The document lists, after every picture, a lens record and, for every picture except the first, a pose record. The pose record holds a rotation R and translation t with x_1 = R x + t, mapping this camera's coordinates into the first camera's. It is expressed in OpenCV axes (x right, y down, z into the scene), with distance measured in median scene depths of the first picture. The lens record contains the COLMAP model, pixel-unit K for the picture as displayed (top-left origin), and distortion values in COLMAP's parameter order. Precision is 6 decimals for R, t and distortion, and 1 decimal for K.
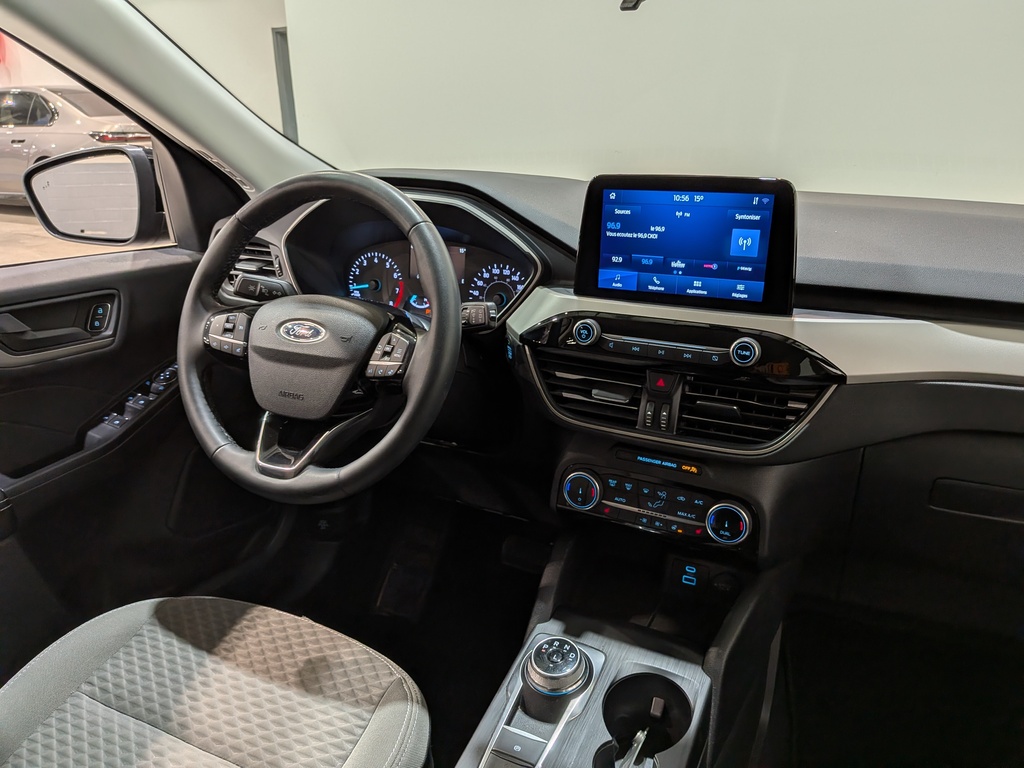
lens RADIAL K [[744.2, 0, 519.5], [0, 744.2, 377.6], [0, 0, 1]] dist [0.067428, -0.114982]
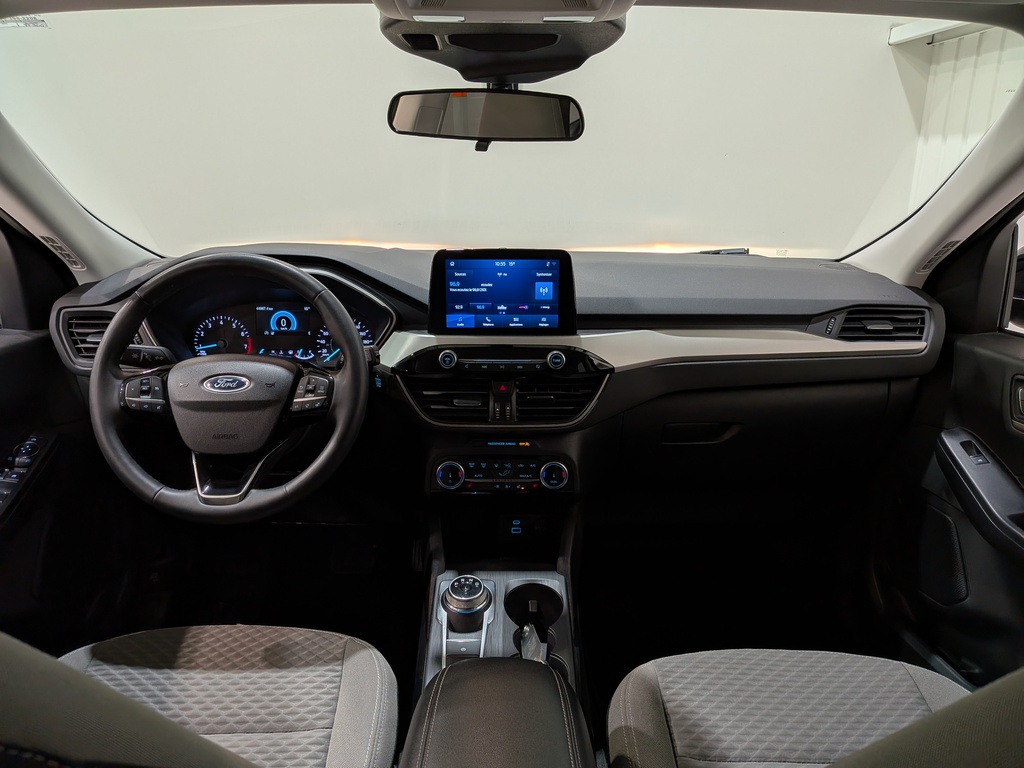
lens RADIAL K [[744.2, 0, 511.7], [0, 744.2, 380.0], [0, 0, 1]] dist [0.067428, -0.114982]
pose [[0.893405, -0.117267, 0.433678, -0.418074], [0.138385, 0.990227, -0.017325, 0.018928], [-0.427408, 0.075492, 0.900901, -0.320909]]
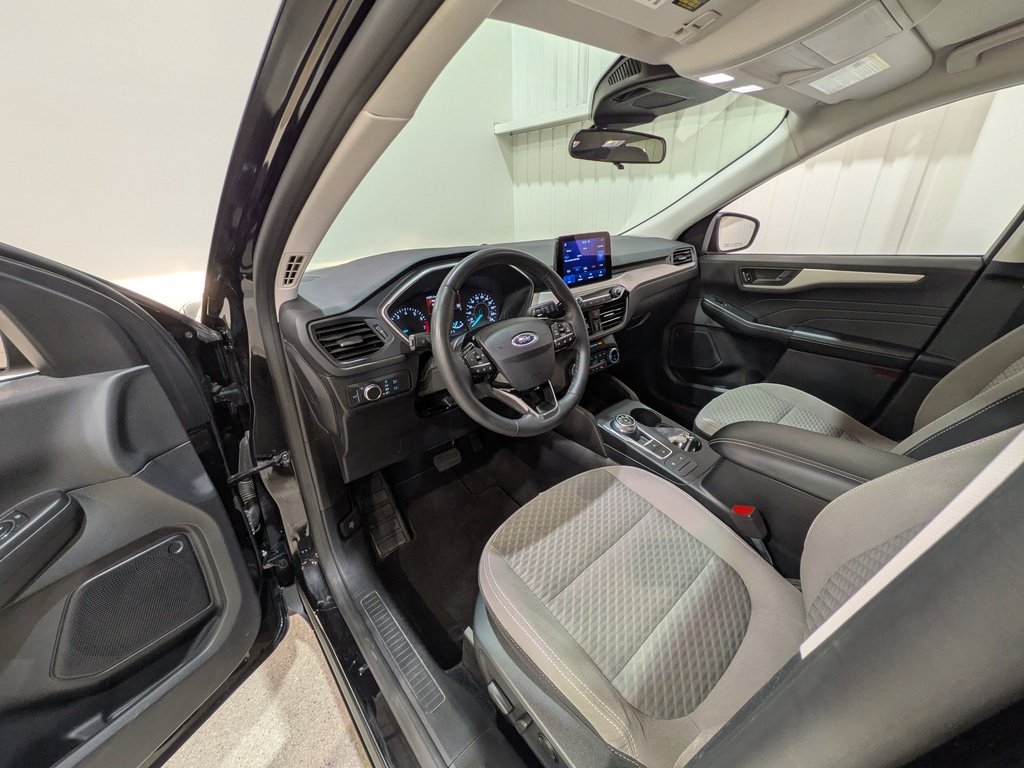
lens RADIAL K [[403.7, 0, 516.7], [0, 403.7, 382.1], [0, 0, 1]] dist [0.002718, -0.000107]
pose [[0.382977, -0.380843, 0.841598, -1.169729], [0.332295, 0.906870, 0.259166, -0.229604], [-0.861921, 0.180404, 0.473863, 0.600539]]
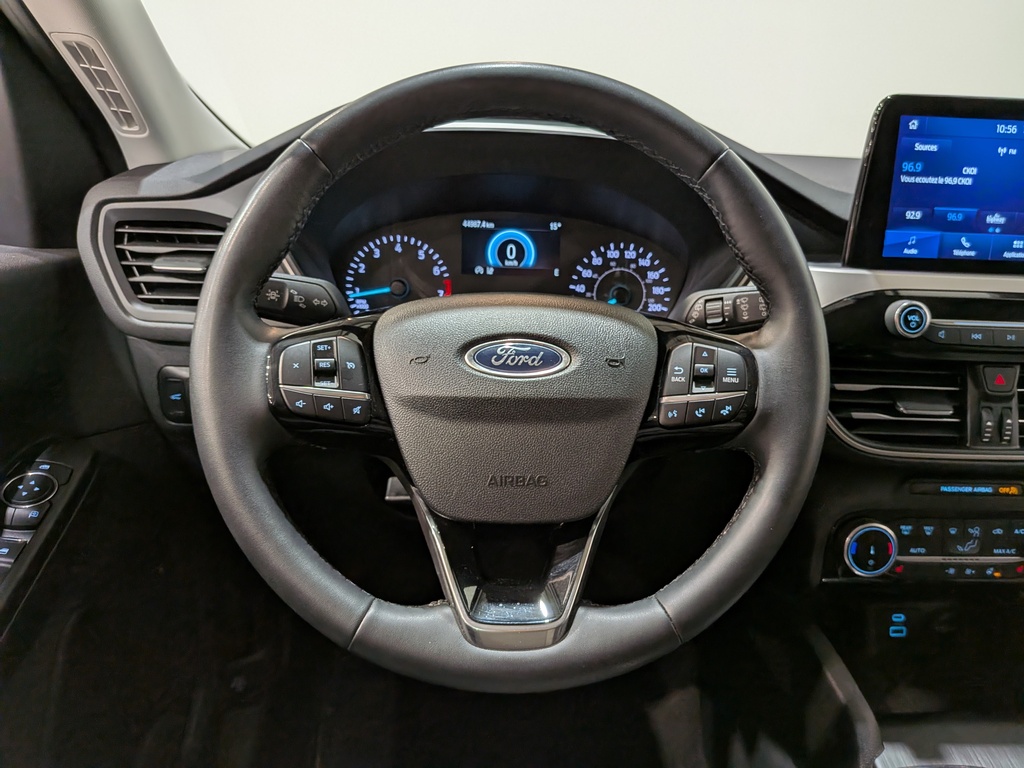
lens RADIAL K [[744.2, 0, 530.7], [0, 744.2, 381.8], [0, 0, 1]] dist [0.067428, -0.114982]
pose [[0.880428, -0.105502, 0.462294, -0.542175], [0.118492, 0.992955, 0.000941, -0.045464], [-0.459136, 0.053949, 0.886726, 0.547575]]
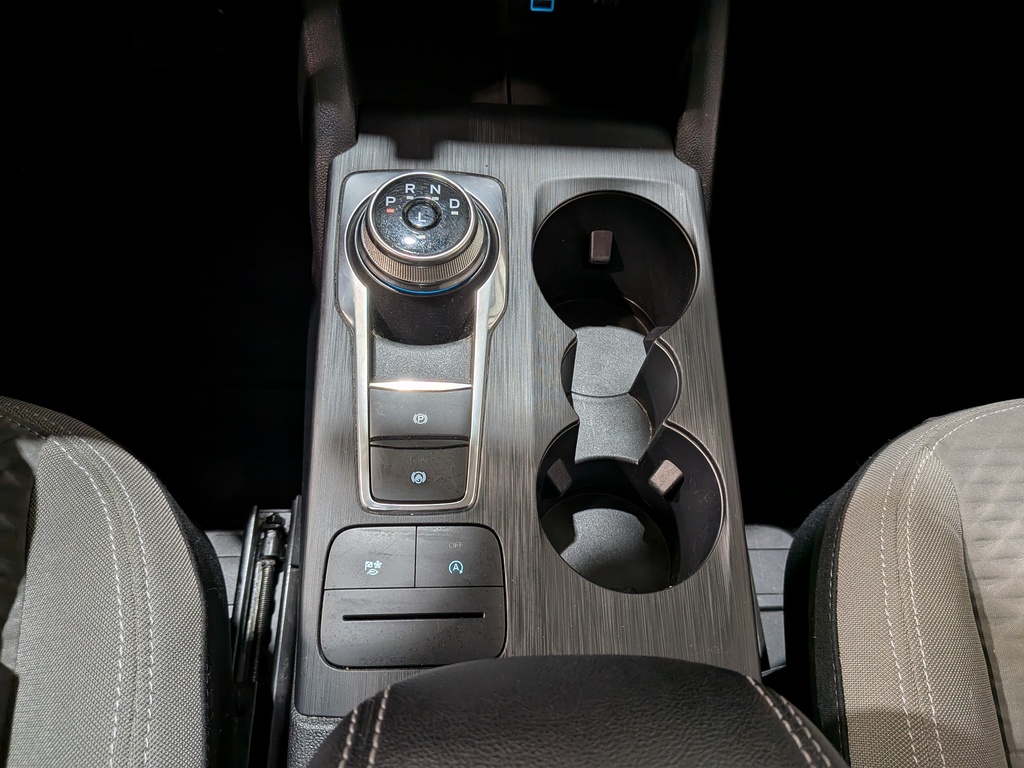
lens RADIAL K [[744.2, 0, 533.2], [0, 744.2, 397.6], [0, 0, 1]] dist [0.067428, -0.114982]
pose [[0.868550, -0.367579, 0.332426, -0.081714], [0.065347, 0.749834, 0.658391, 0.149511], [-0.491275, -0.550122, 0.675289, 0.563508]]
